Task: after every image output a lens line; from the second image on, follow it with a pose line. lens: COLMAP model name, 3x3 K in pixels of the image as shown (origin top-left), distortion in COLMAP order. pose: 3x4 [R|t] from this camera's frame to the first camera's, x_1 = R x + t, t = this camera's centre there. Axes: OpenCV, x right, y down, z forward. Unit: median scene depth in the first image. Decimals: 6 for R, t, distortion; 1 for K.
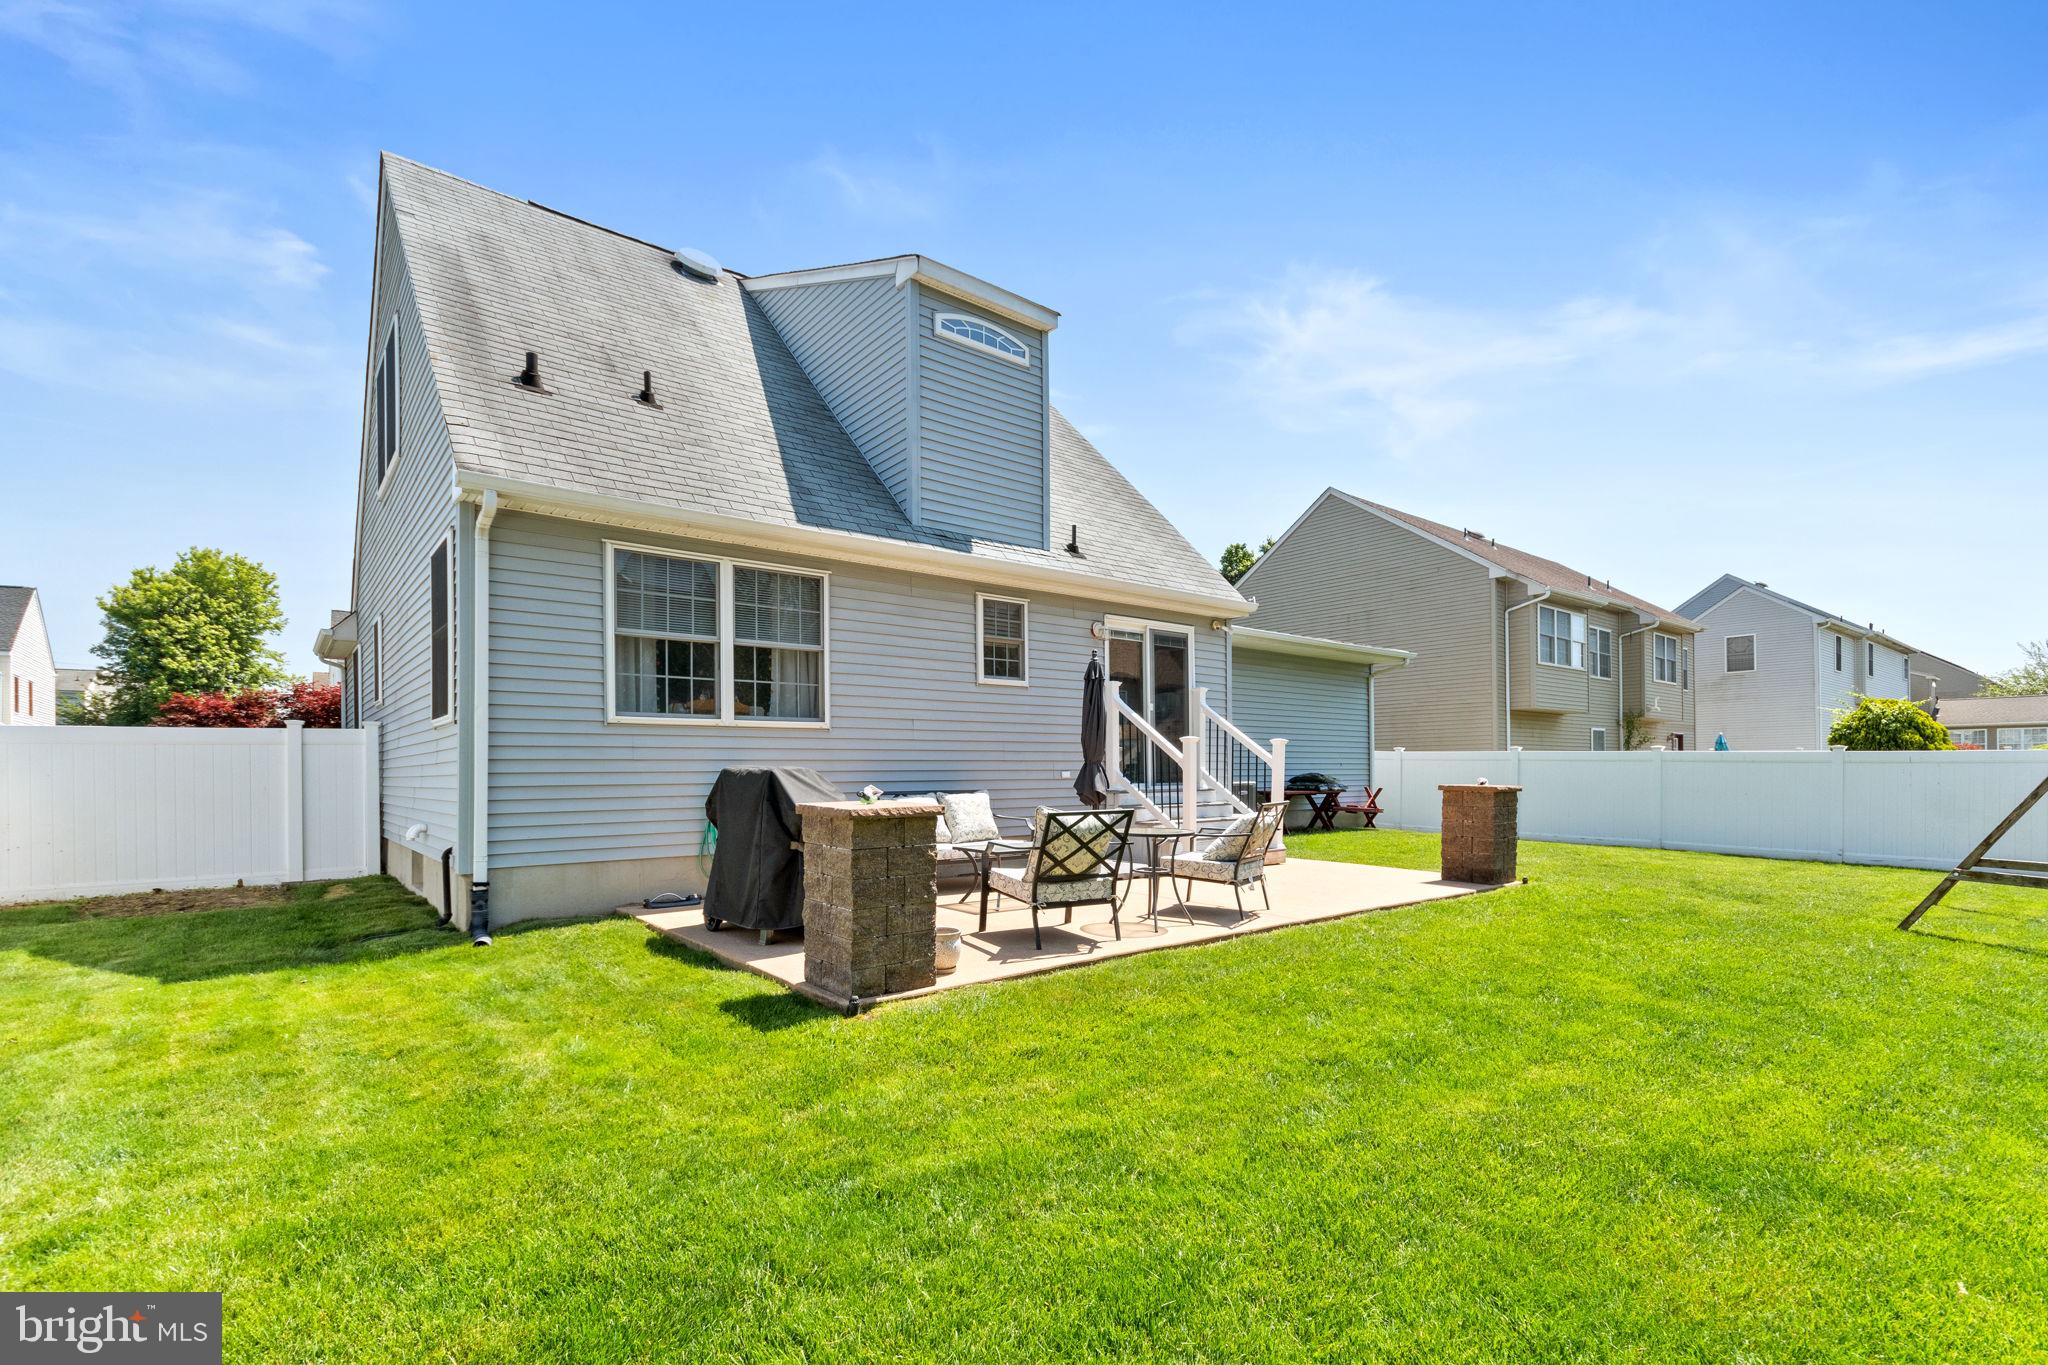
lens RADIAL K [[911.9, 0, 1048.4], [0, 911.9, 754.4], [0, 0, 1]] dist [0.005118, 0.000131]
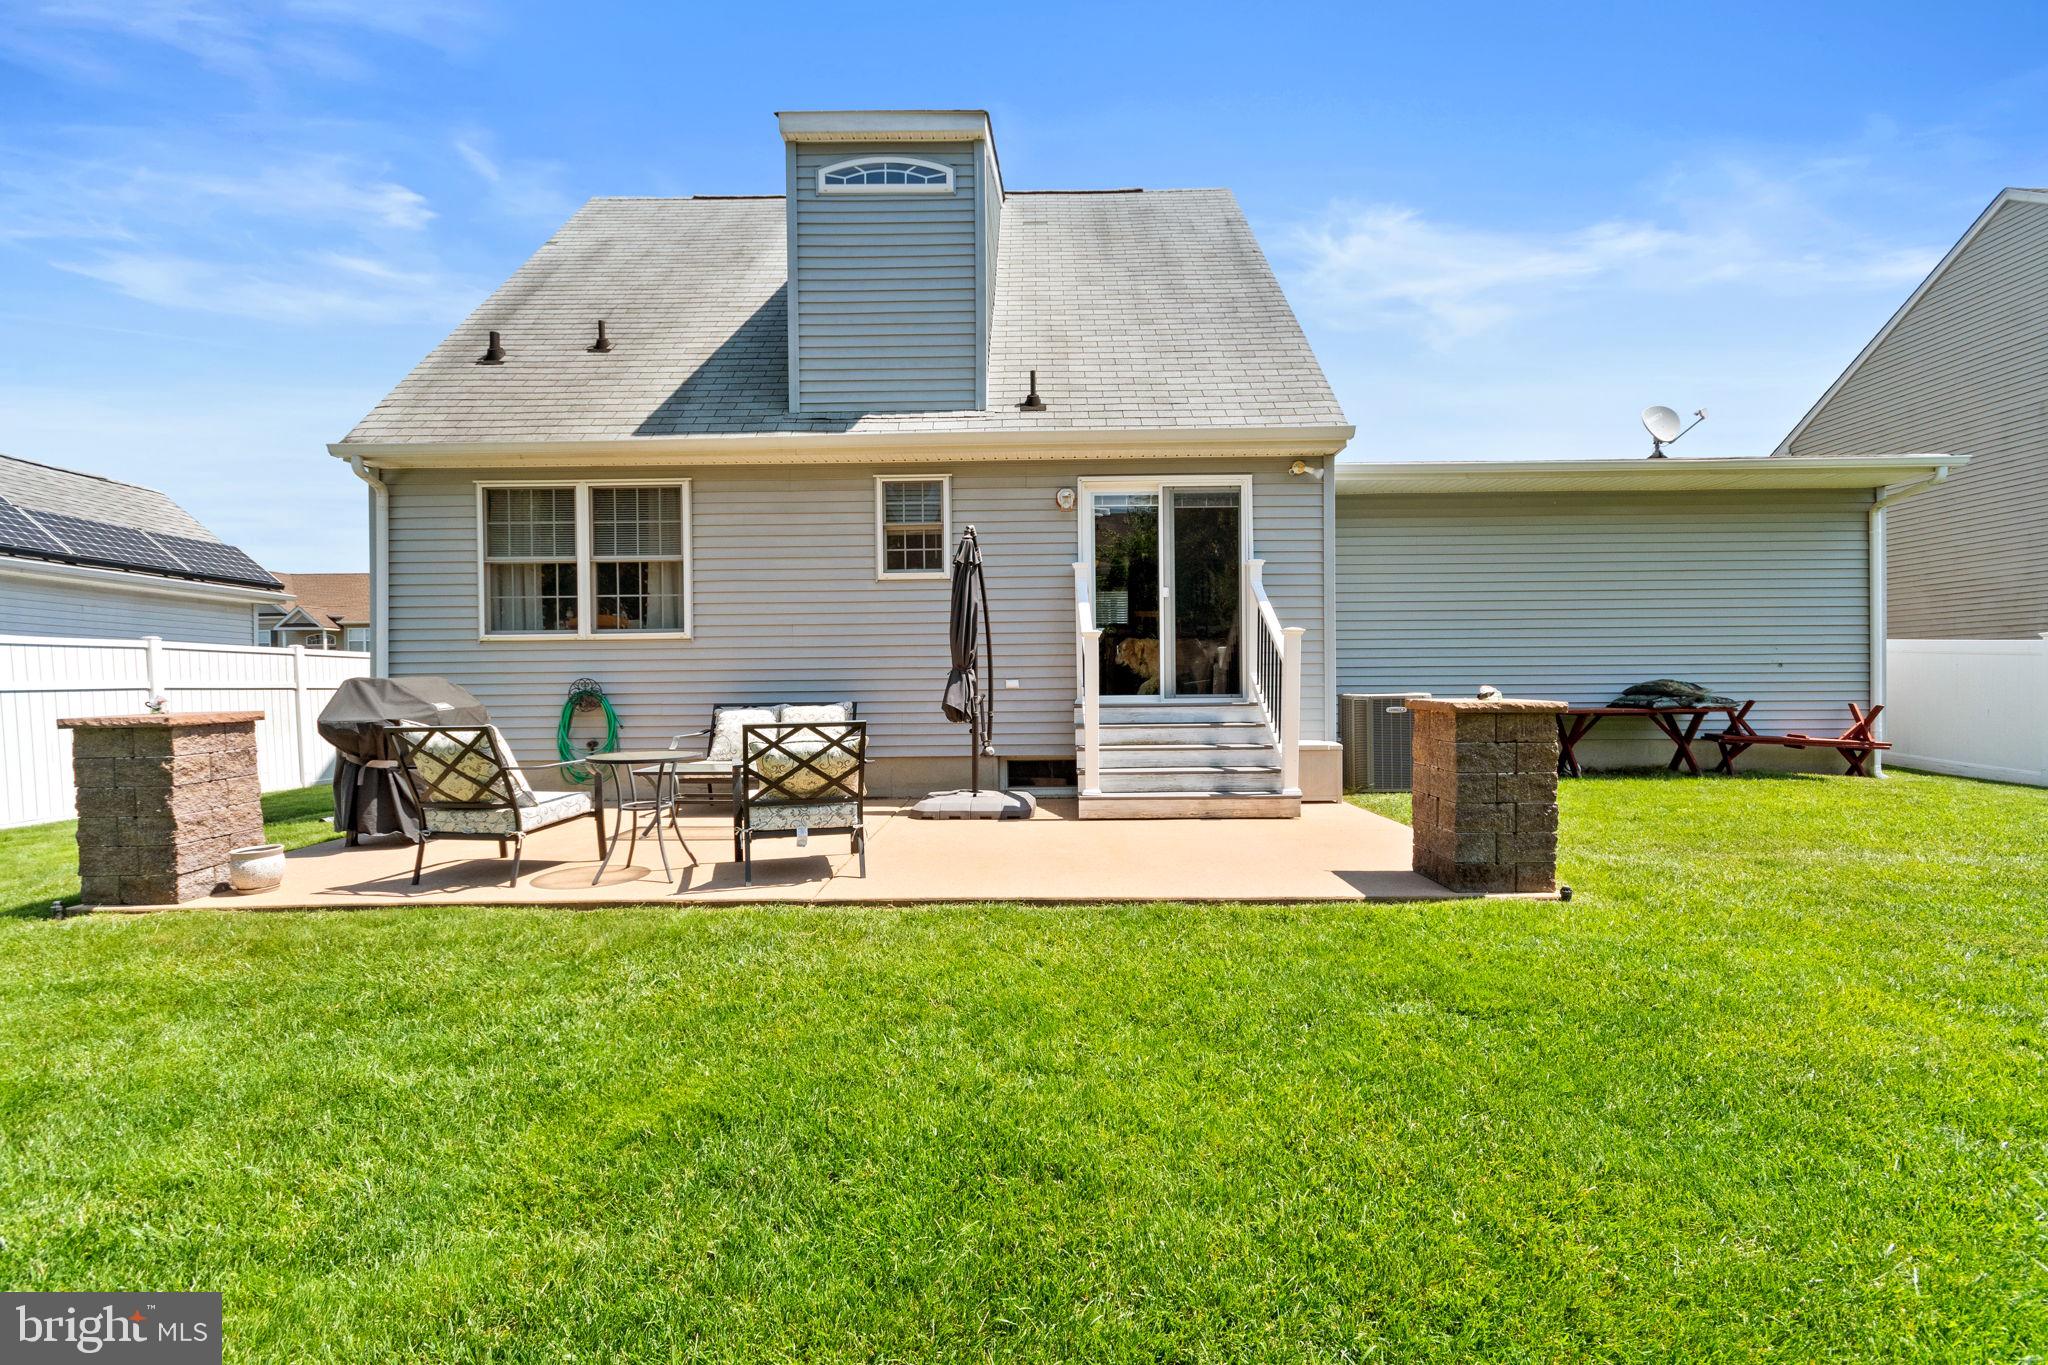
lens RADIAL K [[911.9, 0, 1042.1], [0, 911.9, 686.2], [0, 0, 1]] dist [0.005118, 0.000131]
pose [[0.768375, -0.004126, -0.639986, 0.677446], [0.017494, 0.999741, 0.014558, 0.015356], [0.639760, -0.022382, 0.768248, 0.484207]]
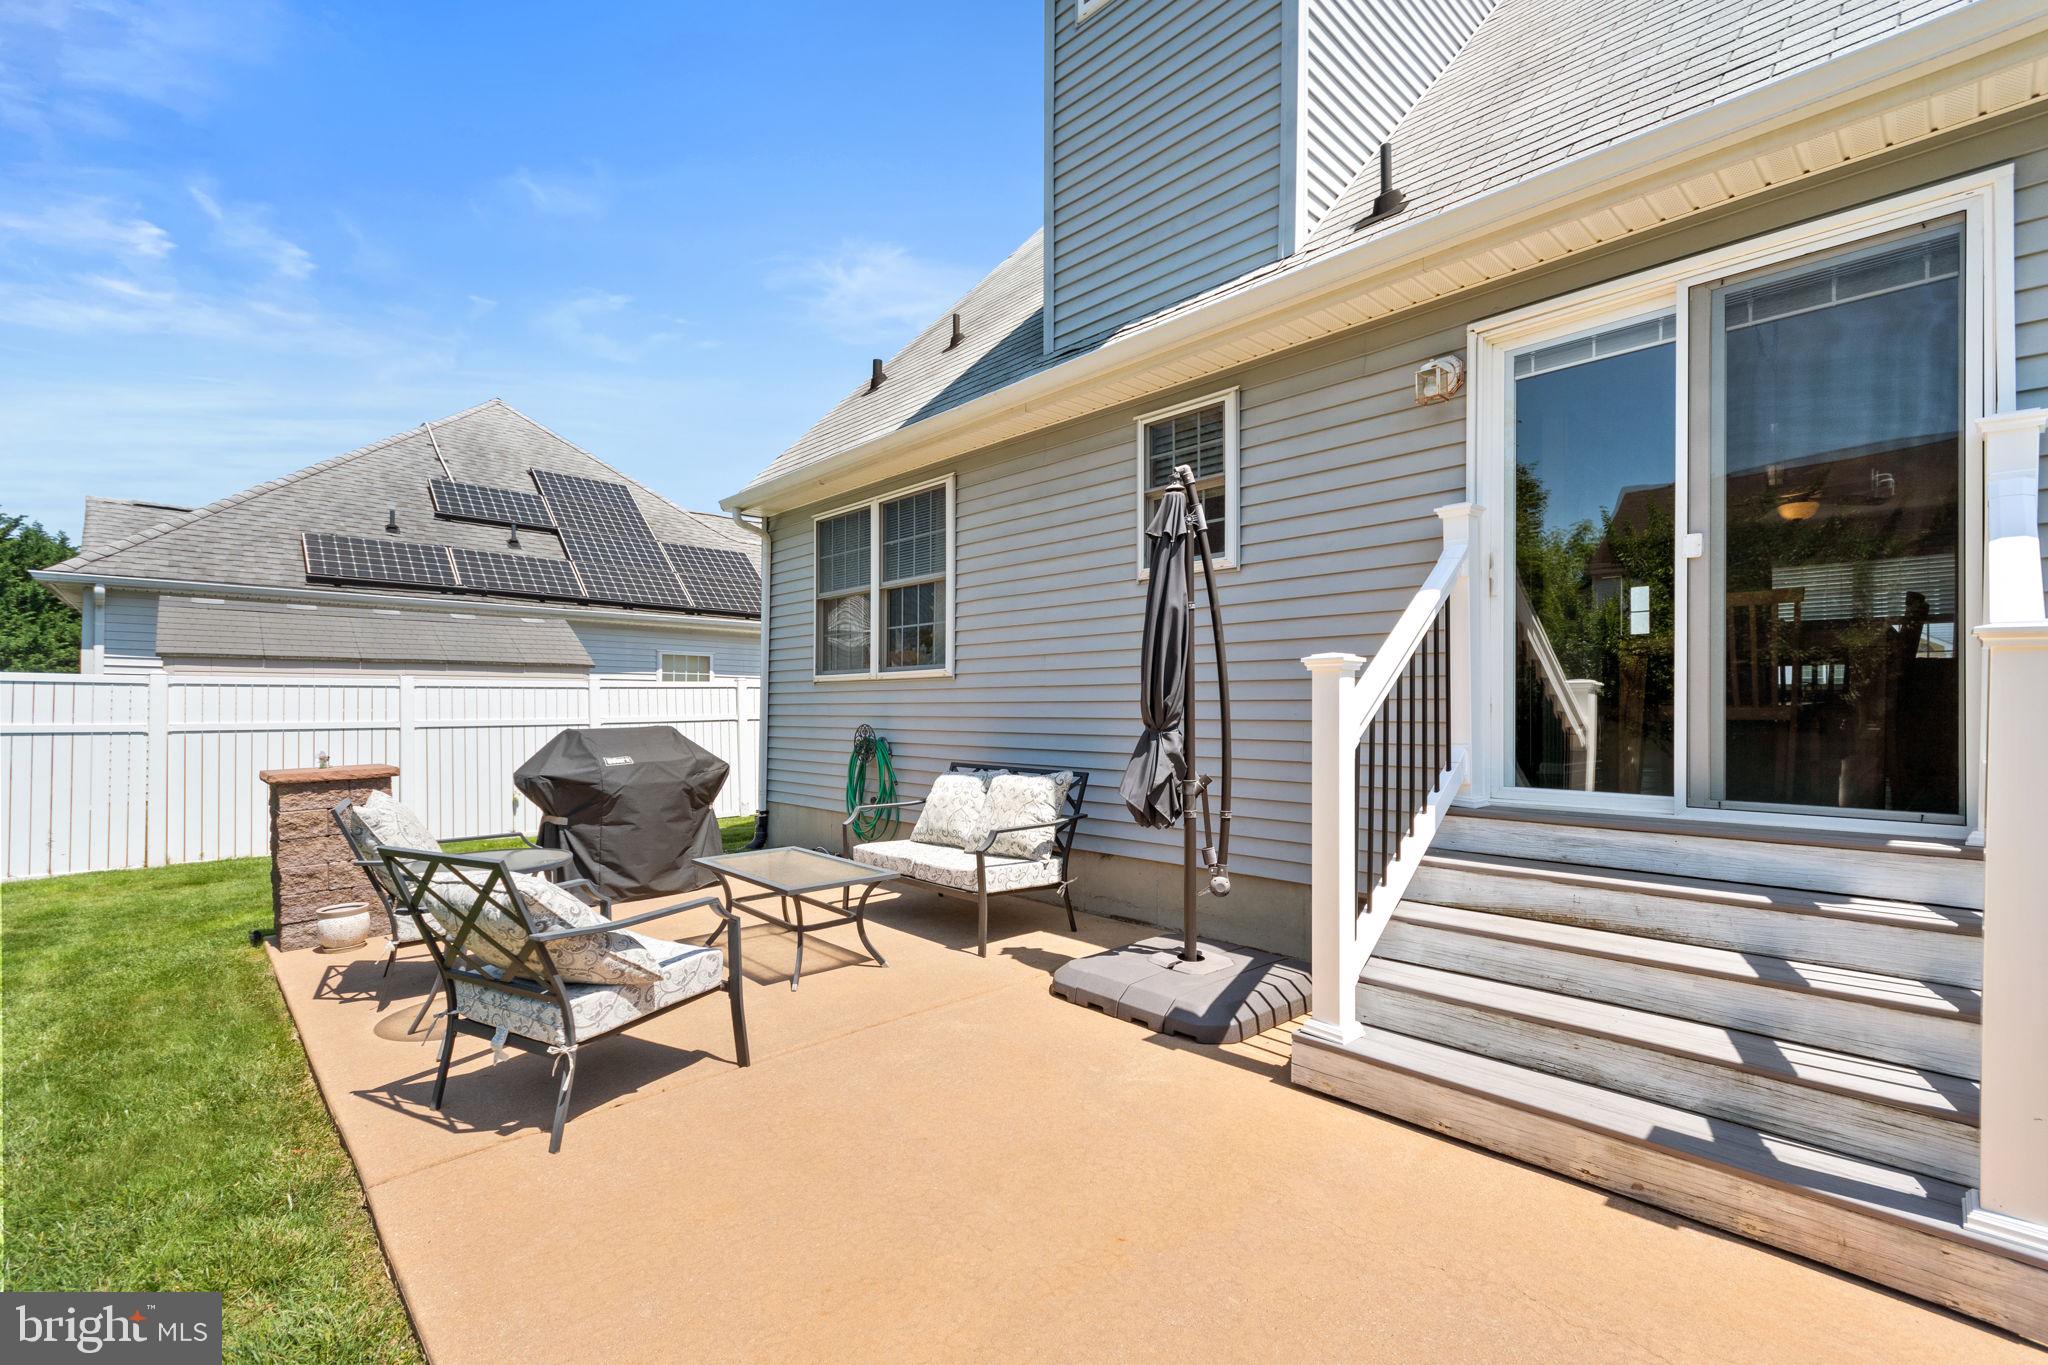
lens RADIAL K [[911.9, 0, 1019.6], [0, 911.9, 696.2], [0, 0, 1]] dist [0.005118, 0.000131]
pose [[0.054940, -0.005015, -0.998477, 0.534080], [0.017157, 0.999844, -0.004078, -0.007108], [0.998342, -0.016907, 0.055018, 1.010778]]
